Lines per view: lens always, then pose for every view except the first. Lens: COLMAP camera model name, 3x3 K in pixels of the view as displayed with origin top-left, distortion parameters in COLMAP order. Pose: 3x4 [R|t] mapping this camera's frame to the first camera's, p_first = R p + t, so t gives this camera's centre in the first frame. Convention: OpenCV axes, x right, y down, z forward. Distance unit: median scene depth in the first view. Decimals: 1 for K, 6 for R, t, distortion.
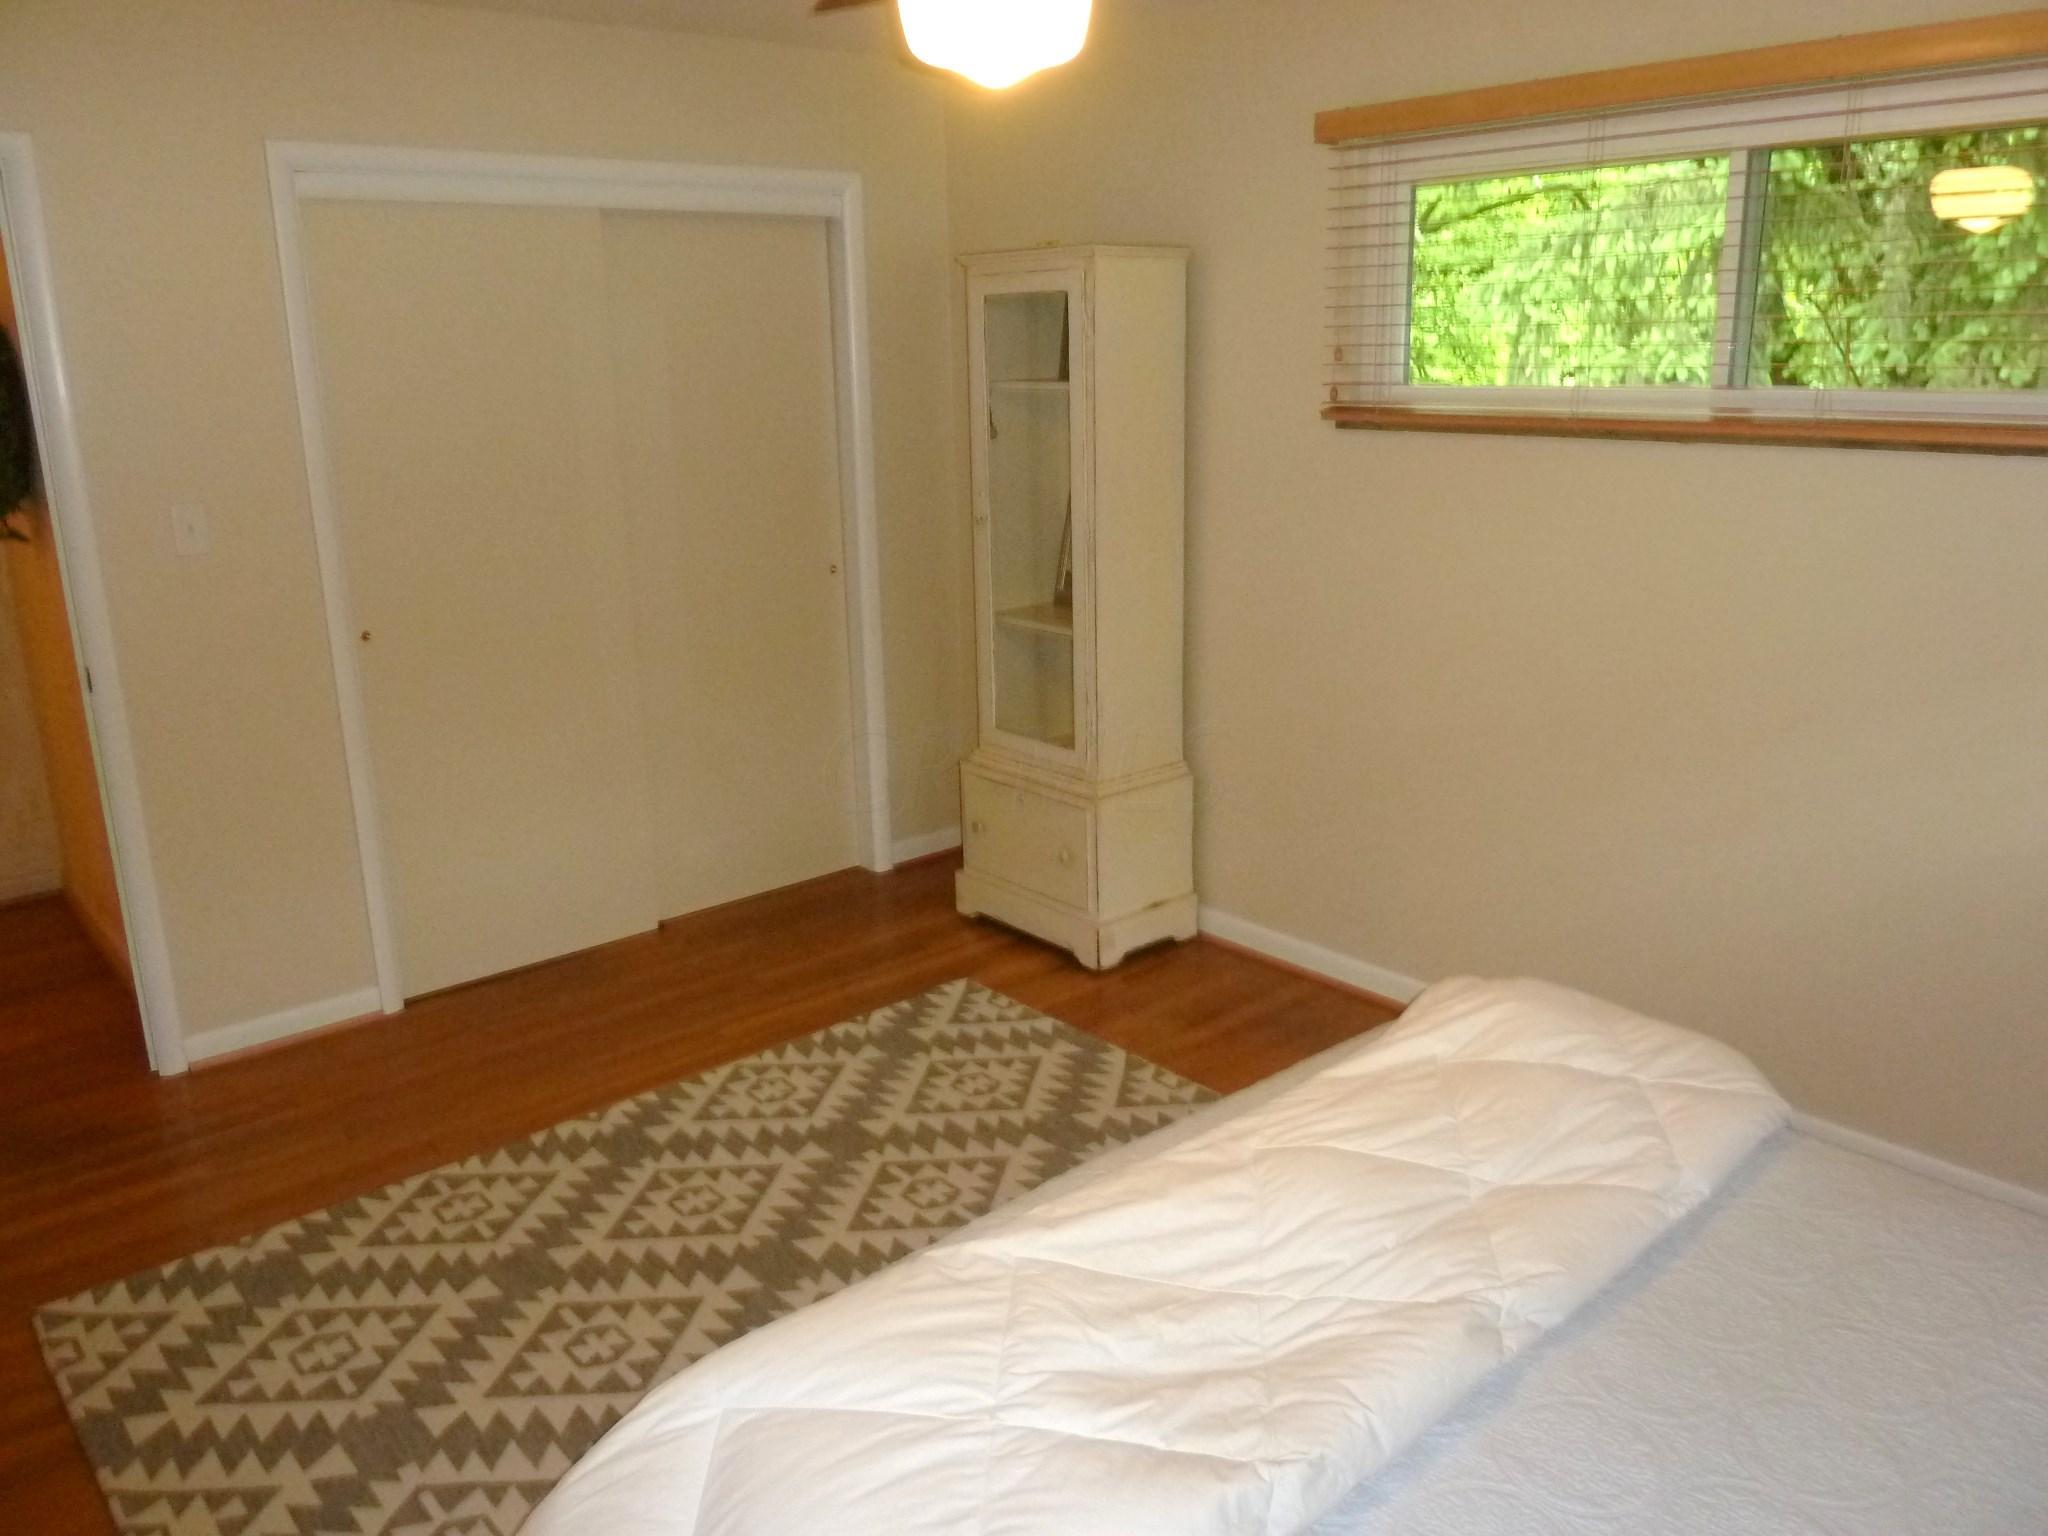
lens RADIAL K [[1490.6, 0, 1098.5], [0, 1490.6, 768.1], [0, 0, 1]] dist [-0.056416, -0.002742]
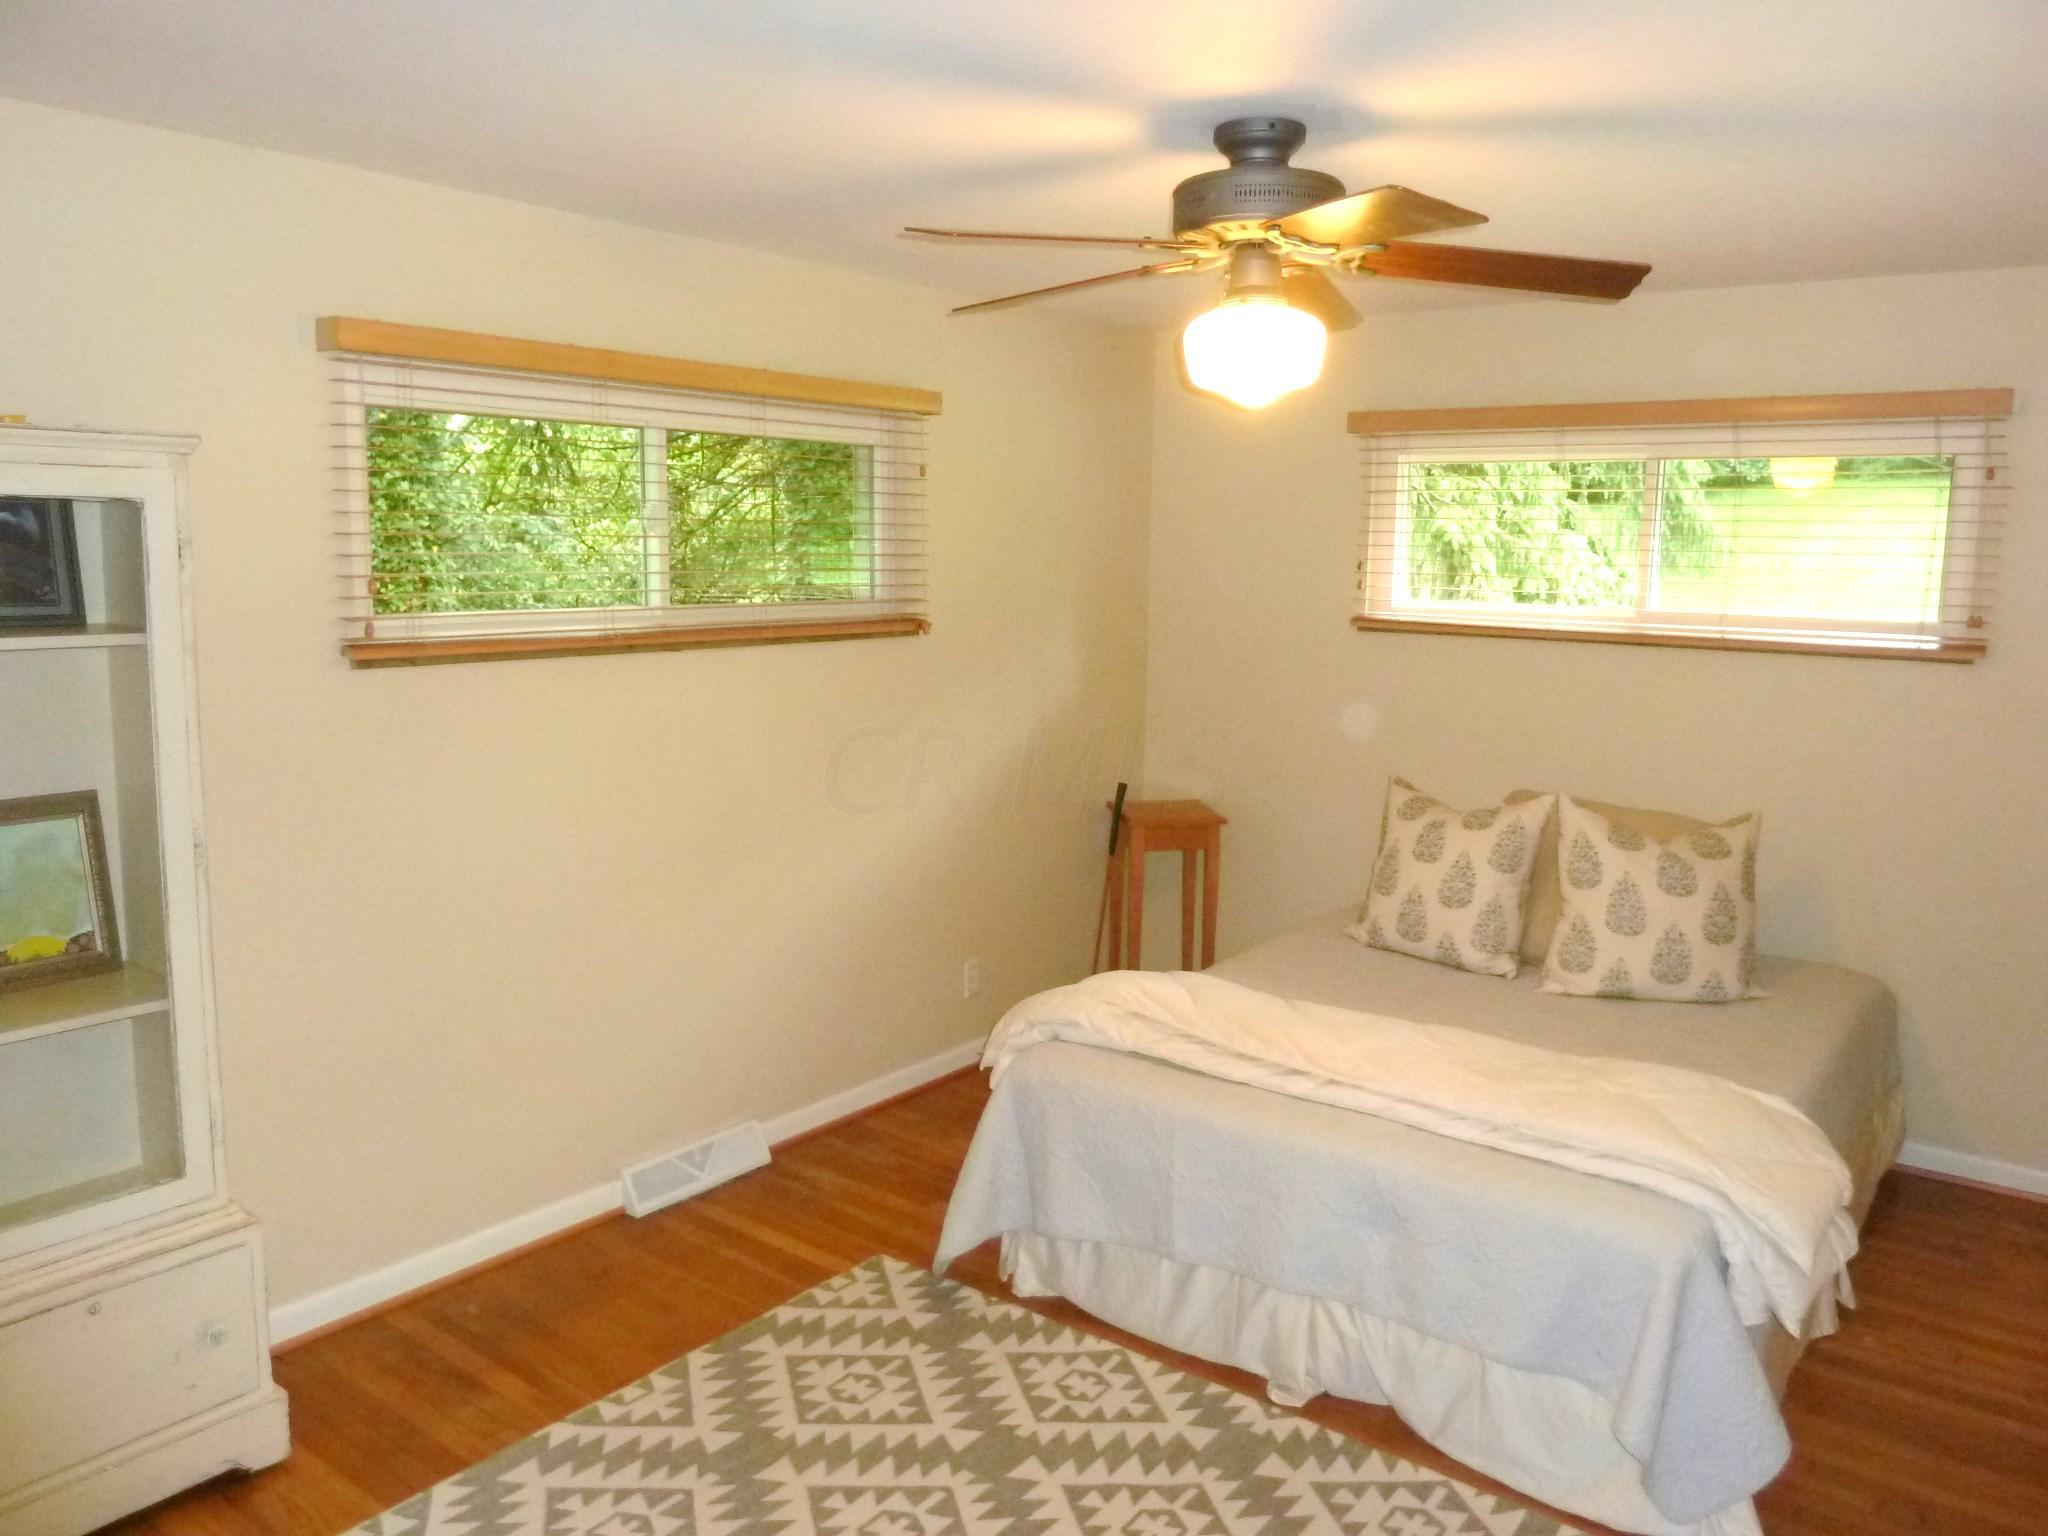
lens RADIAL K [[1525.8, 0, 1035.8], [0, 1525.8, 771.4], [0, 0, 1]] dist [-0.042775, 0.015982]
pose [[-0.179993, -0.127733, 0.975339, -1.074428], [0.250302, 0.952948, 0.170992, -0.306106], [-0.951289, 0.274907, -0.139552, 1.046065]]
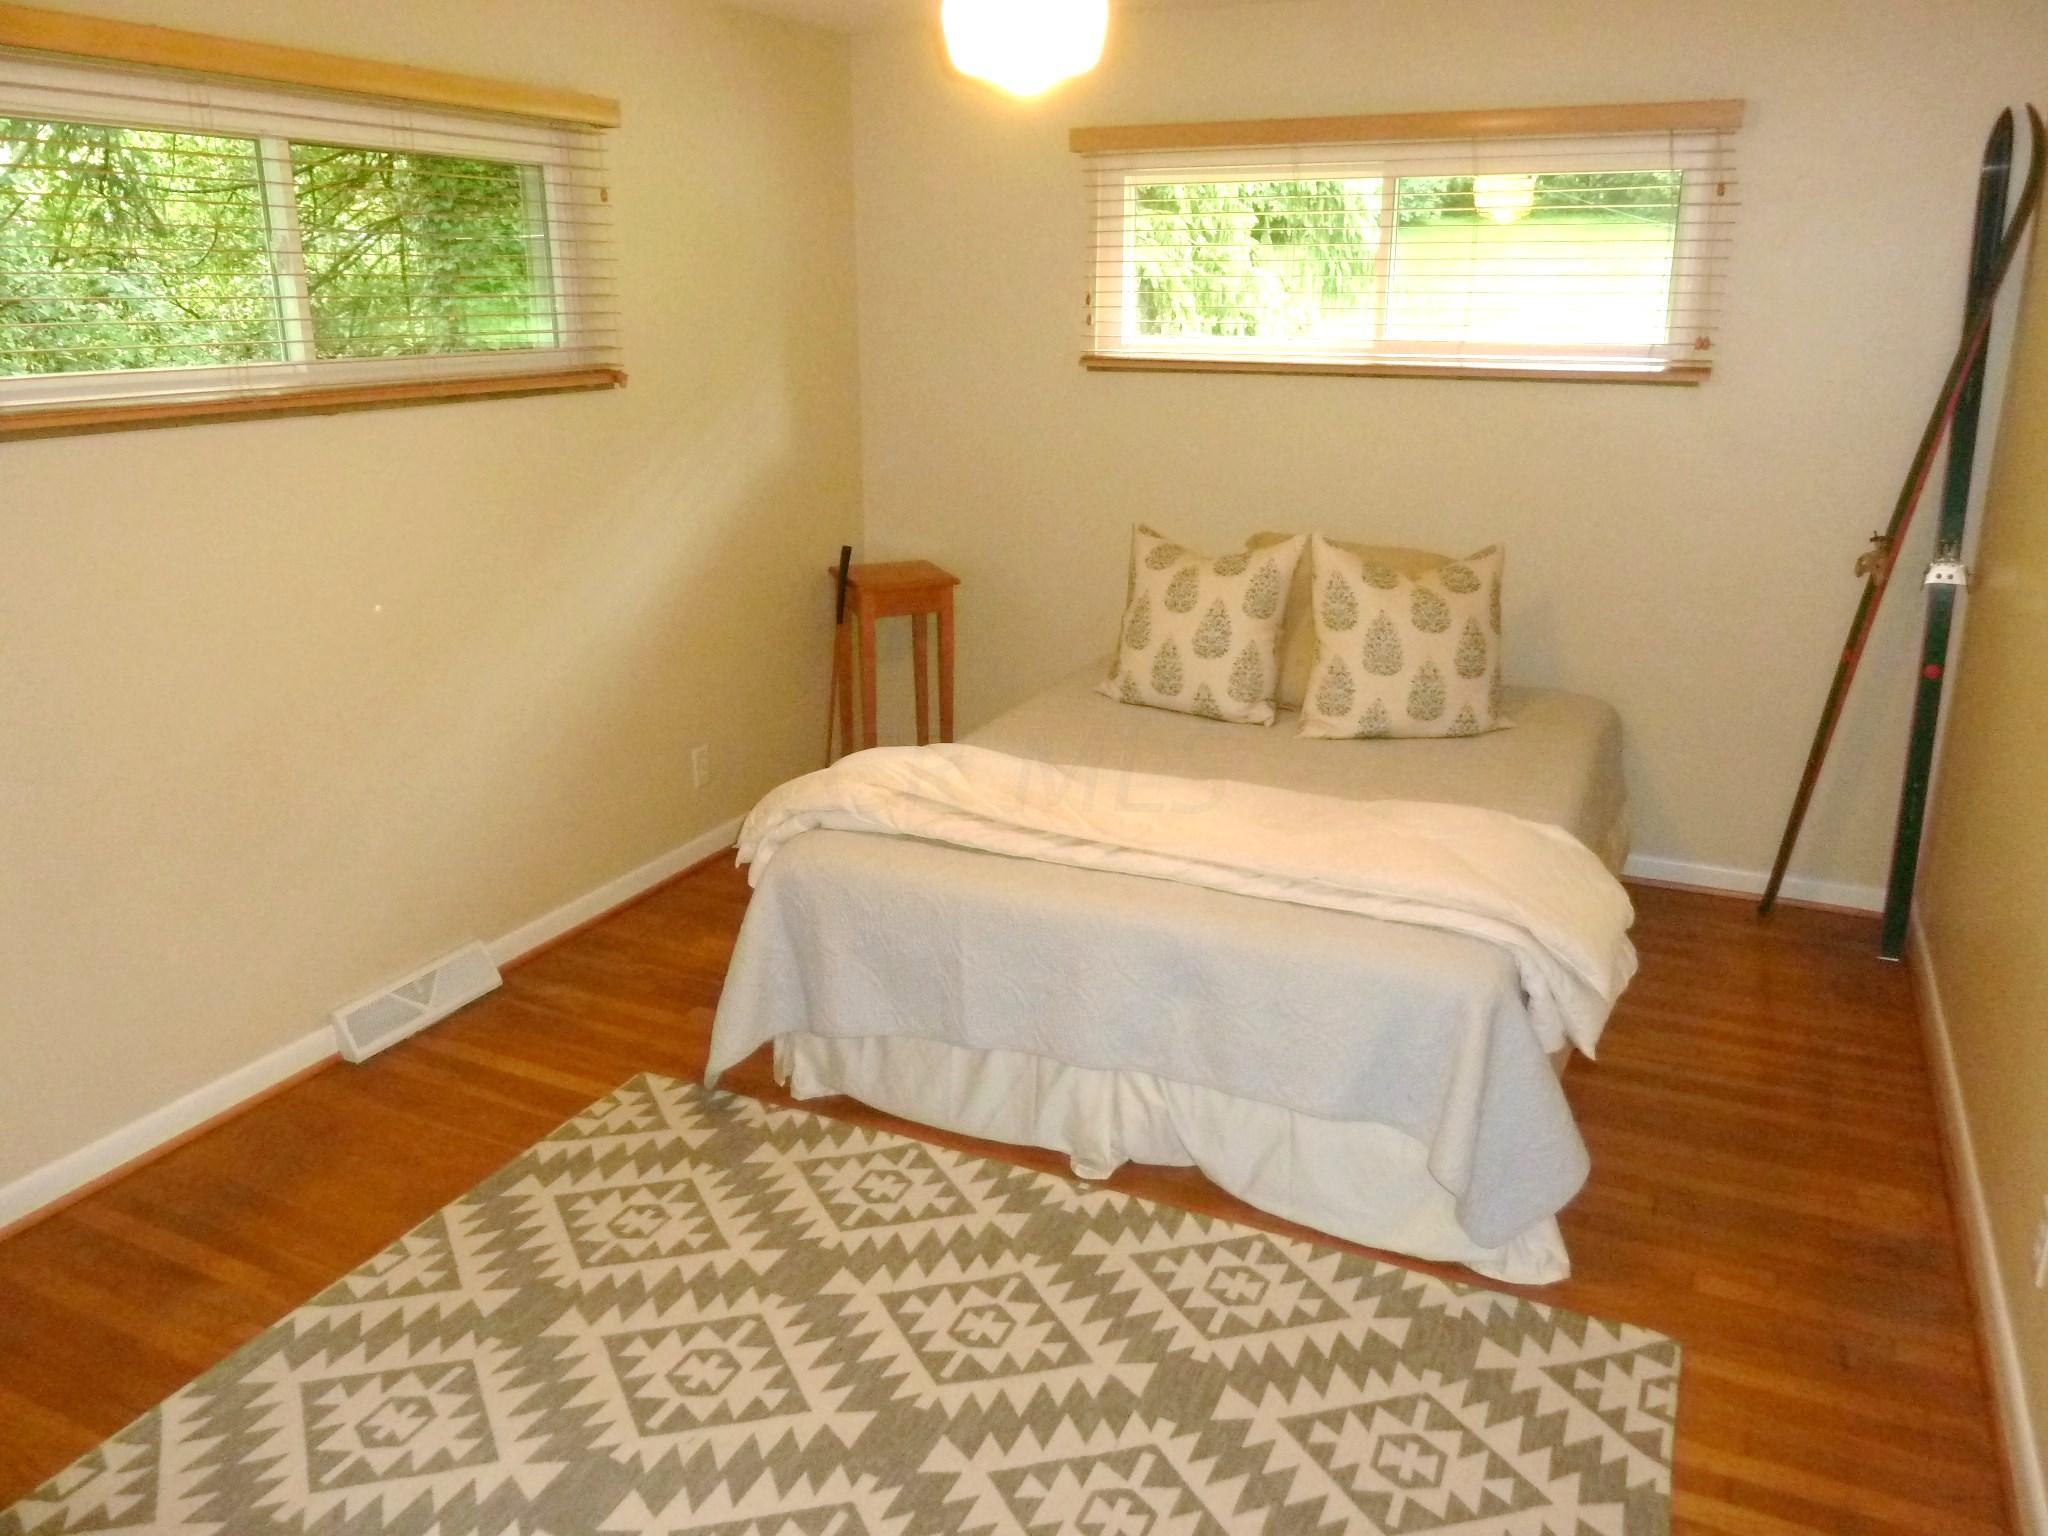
lens RADIAL K [[1525.8, 0, 1035.8], [0, 1525.8, 771.4], [0, 0, 1]] dist [-0.042775, 0.015982]
pose [[-0.385757, -0.253277, 0.887154, -0.952503], [0.254065, 0.895238, 0.366059, -0.296689], [-0.886929, 0.366605, -0.280995, 1.081700]]
